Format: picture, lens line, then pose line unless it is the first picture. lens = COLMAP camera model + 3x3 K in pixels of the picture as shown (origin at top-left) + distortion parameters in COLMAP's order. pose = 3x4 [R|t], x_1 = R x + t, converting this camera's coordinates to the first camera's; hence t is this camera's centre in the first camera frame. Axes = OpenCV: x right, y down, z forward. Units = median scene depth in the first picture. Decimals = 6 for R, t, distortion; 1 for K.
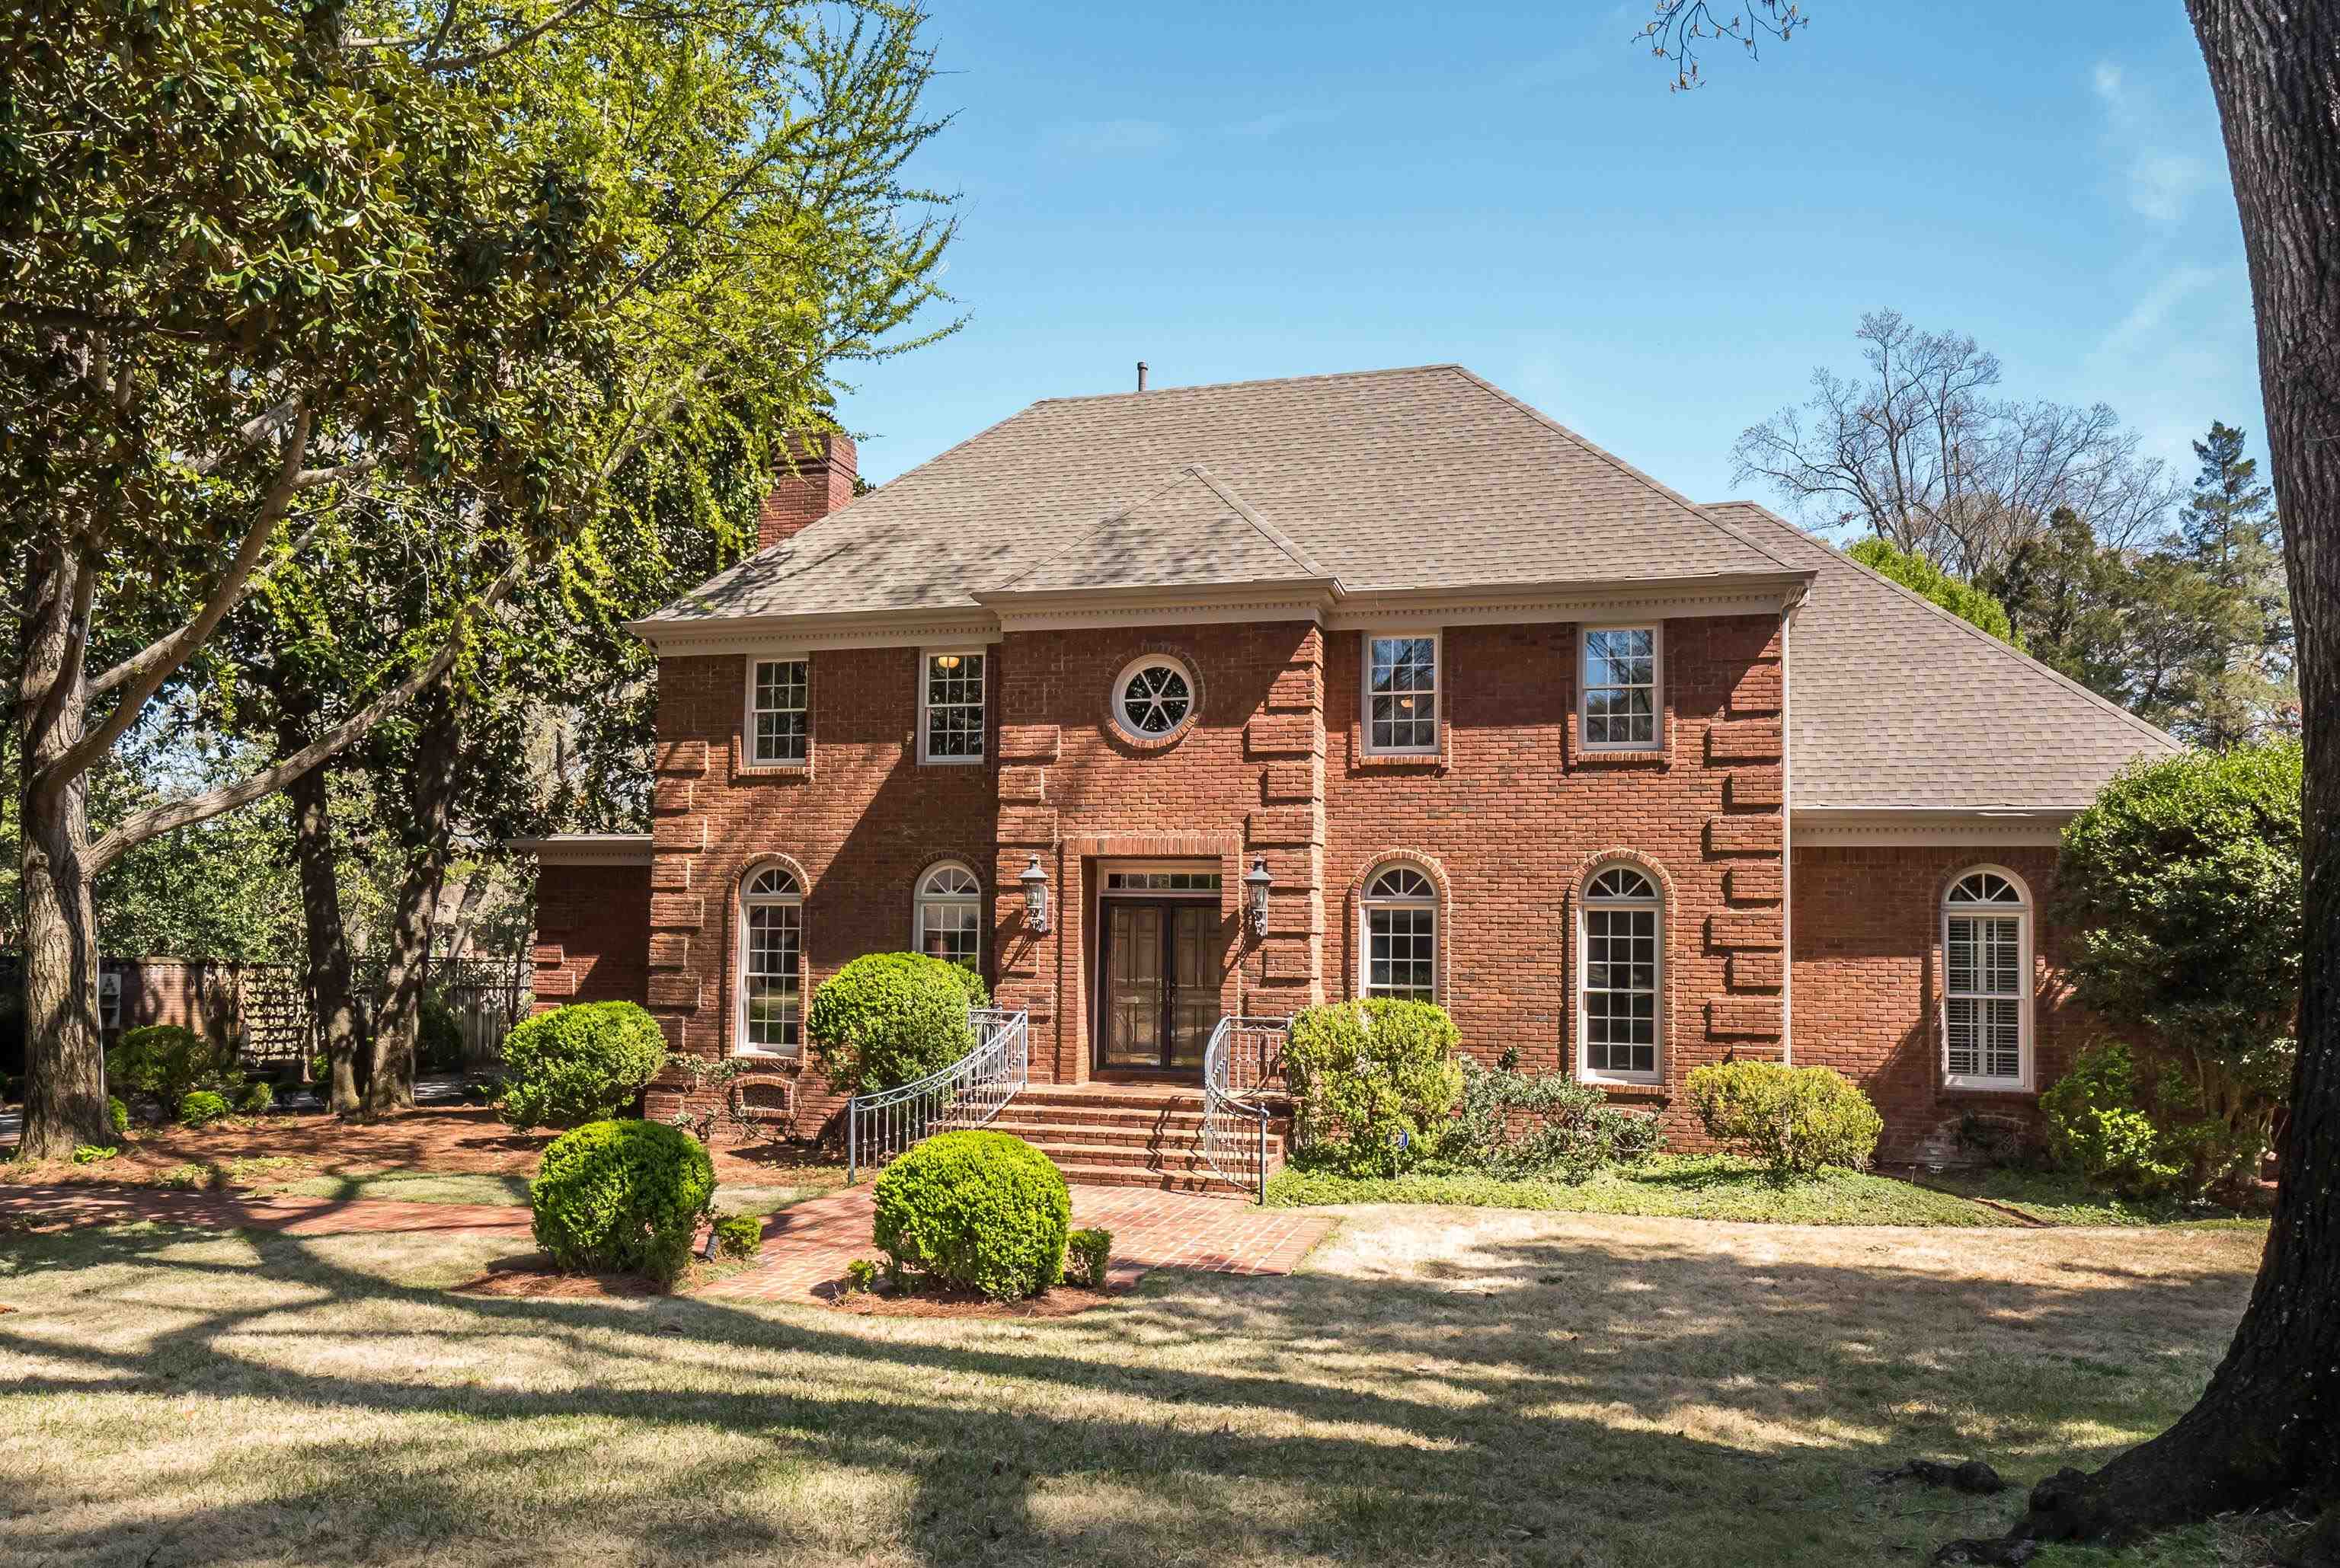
lens RADIAL K [[1658.5, 0, 1257.2], [0, 1658.5, 827.4], [0, 0, 1]] dist [0.006011, 0.008947]
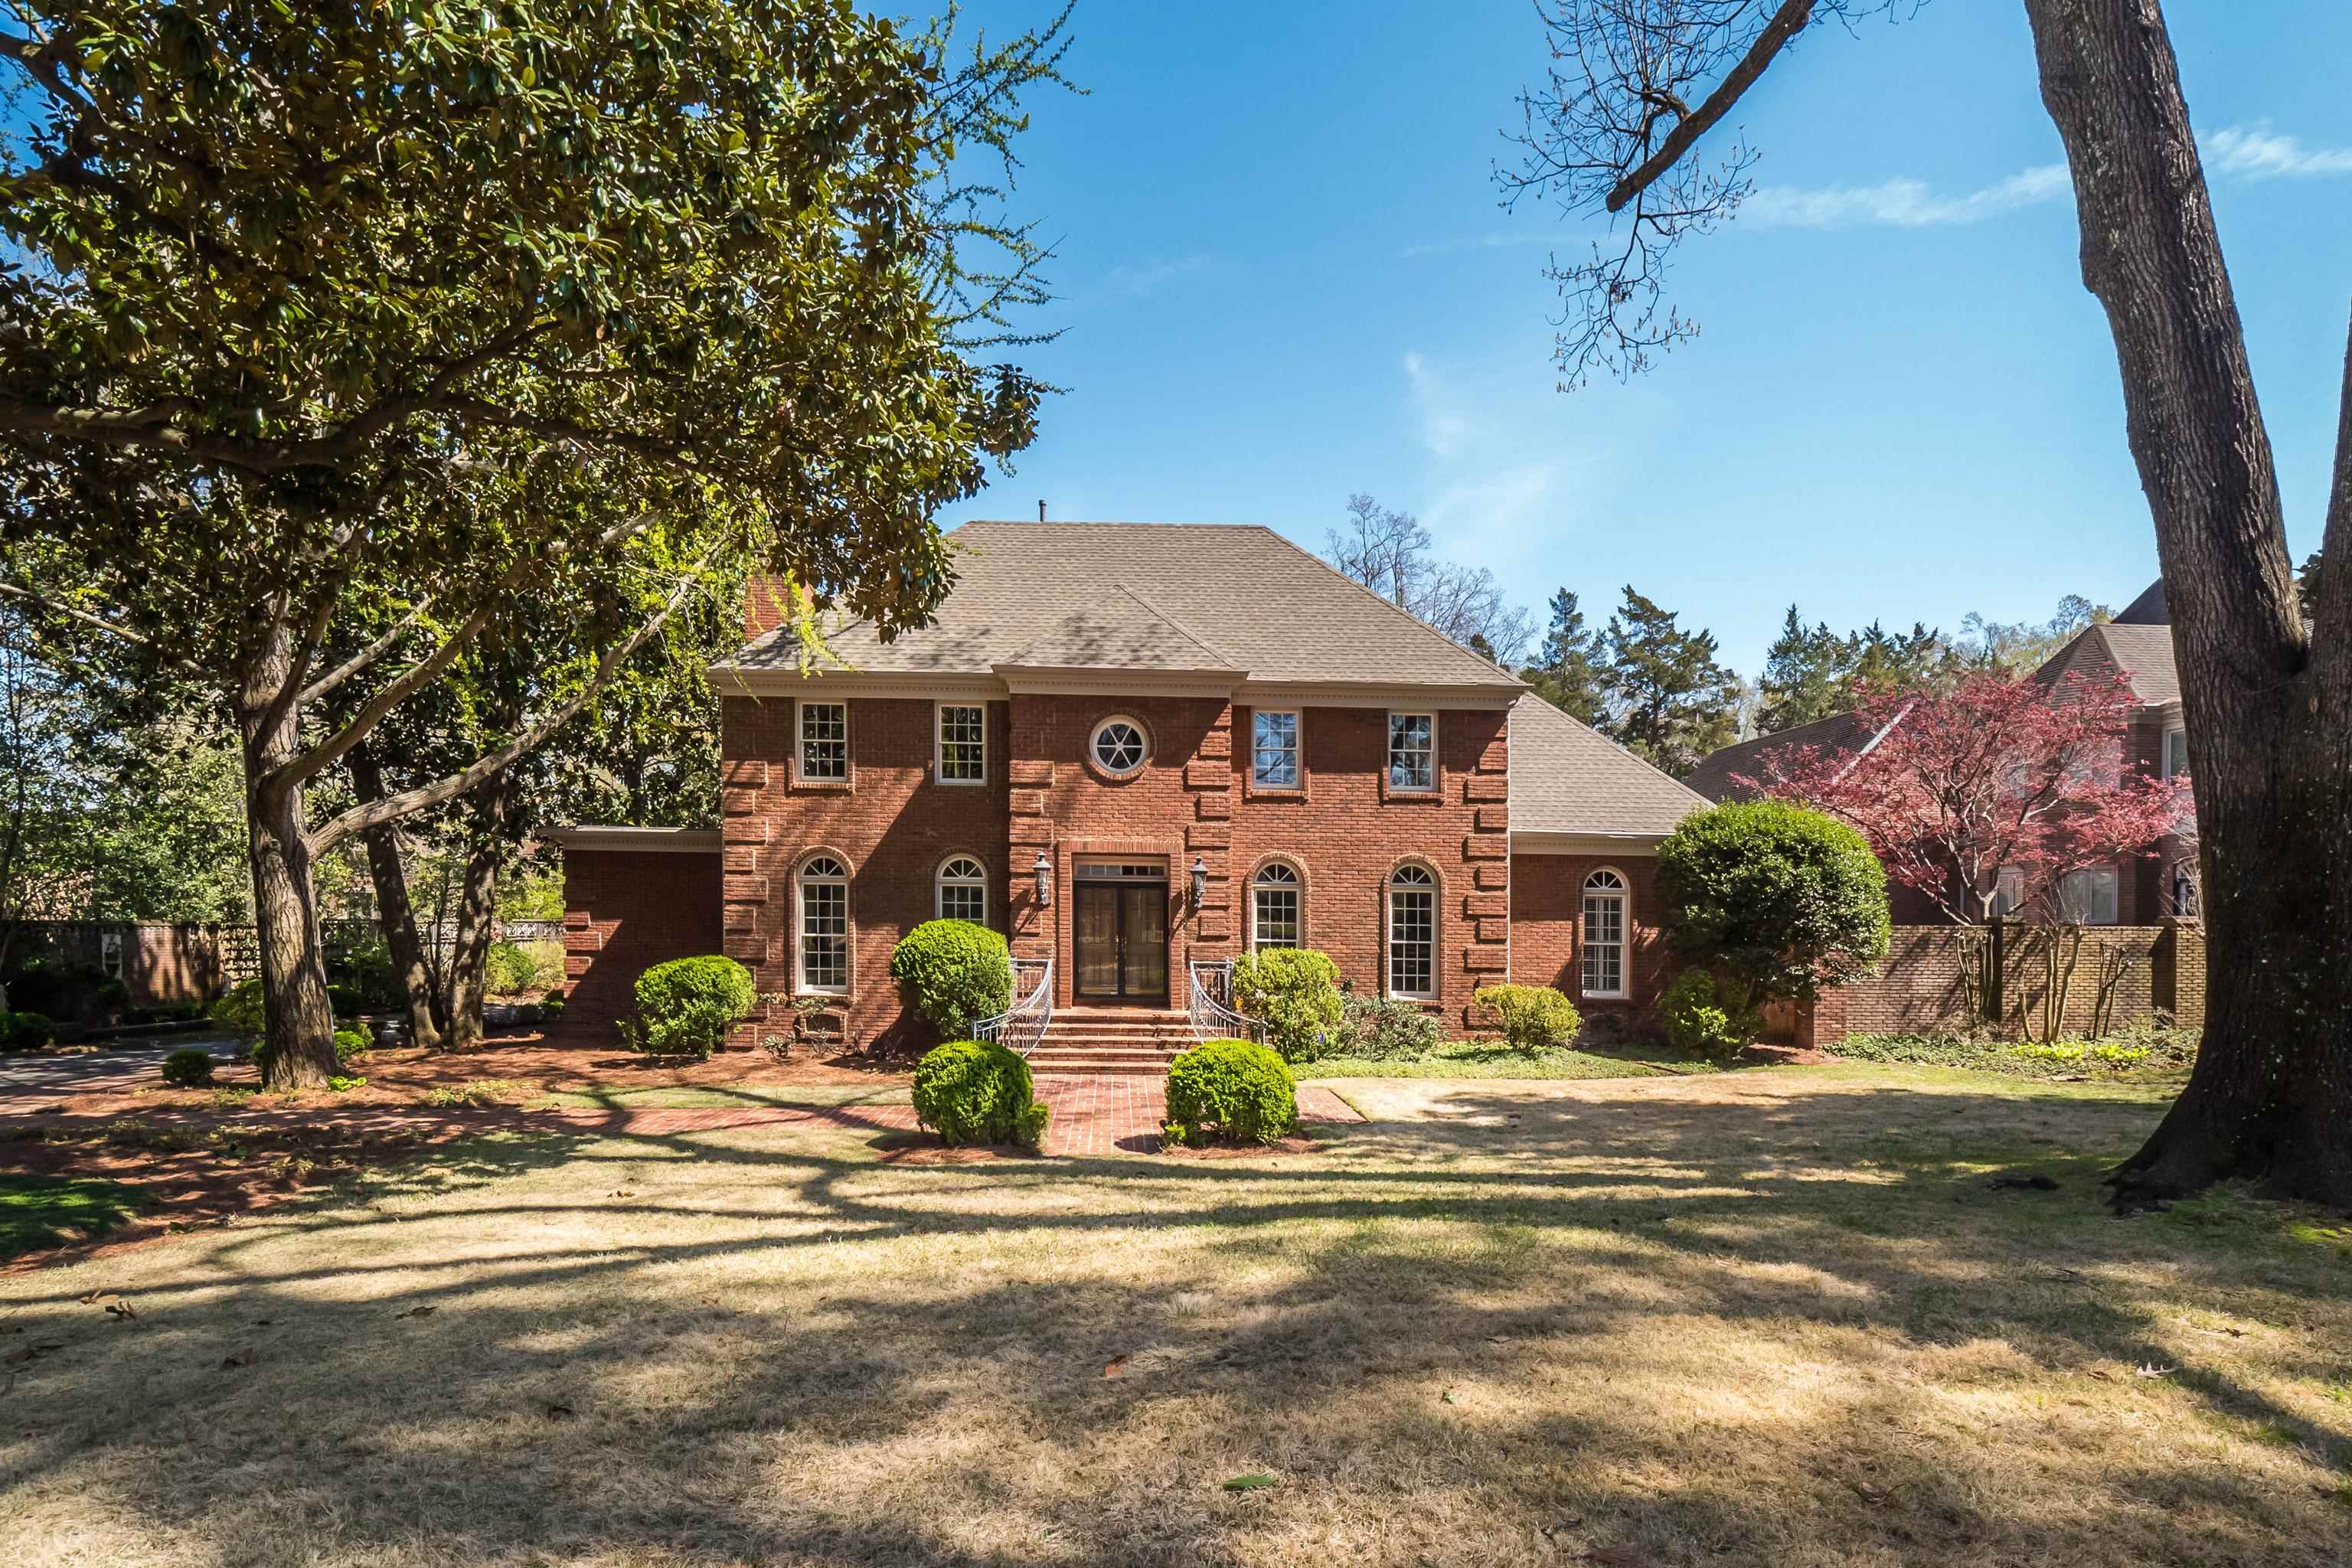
lens RADIAL K [[1143.6, 0, 1277.2], [0, 1143.6, 894.7], [0, 0, 1]] dist [0.001885, -0.000900]
pose [[0.953383, 0.005030, 0.301721, -0.235696], [-0.023147, 0.998134, 0.056502, -0.006770], [-0.300874, -0.060852, 0.951720, -0.009590]]
